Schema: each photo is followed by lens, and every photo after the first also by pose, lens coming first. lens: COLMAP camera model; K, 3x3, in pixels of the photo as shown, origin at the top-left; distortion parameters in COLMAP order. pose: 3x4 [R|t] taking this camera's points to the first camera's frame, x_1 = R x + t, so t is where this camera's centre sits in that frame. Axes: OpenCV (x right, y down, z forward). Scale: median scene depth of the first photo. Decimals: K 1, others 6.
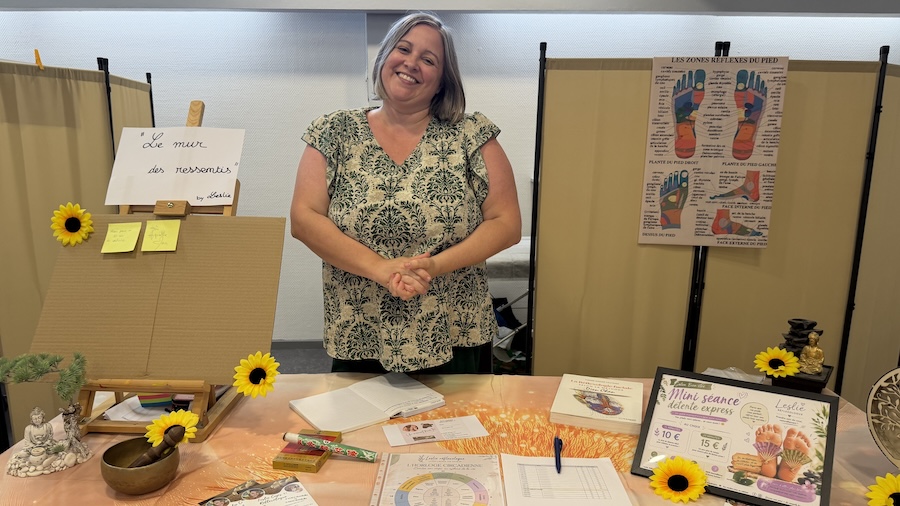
lens RADIAL K [[660.9, 0, 447.0], [0, 660.9, 259.3], [0, 0, 1]] dist [0.024609, -0.003458]
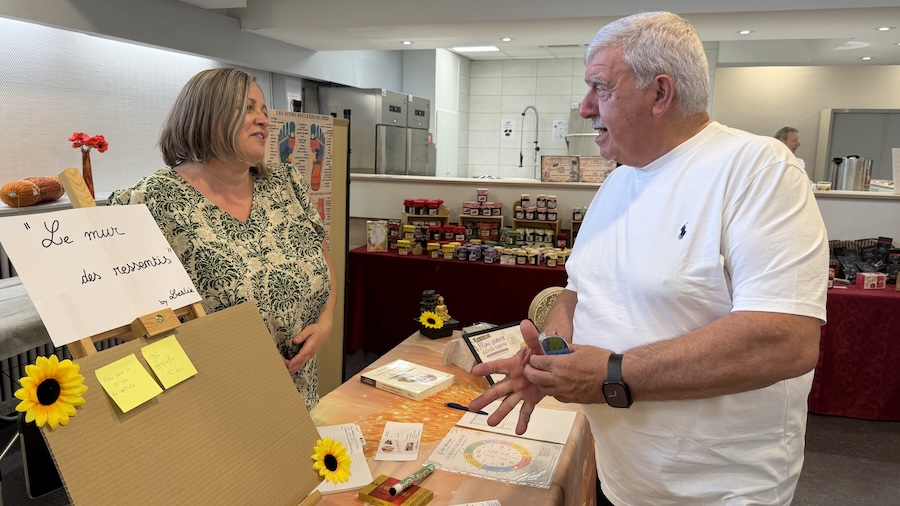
lens RADIAL K [[660.9, 0, 477.7], [0, 660.9, 250.3], [0, 0, 1]] dist [0.024609, -0.003458]
pose [[0.257042, -0.152245, 0.954333, -0.887421], [0.145508, 0.982352, 0.117524, -0.167184], [-0.955383, 0.108654, 0.274659, 0.404594]]
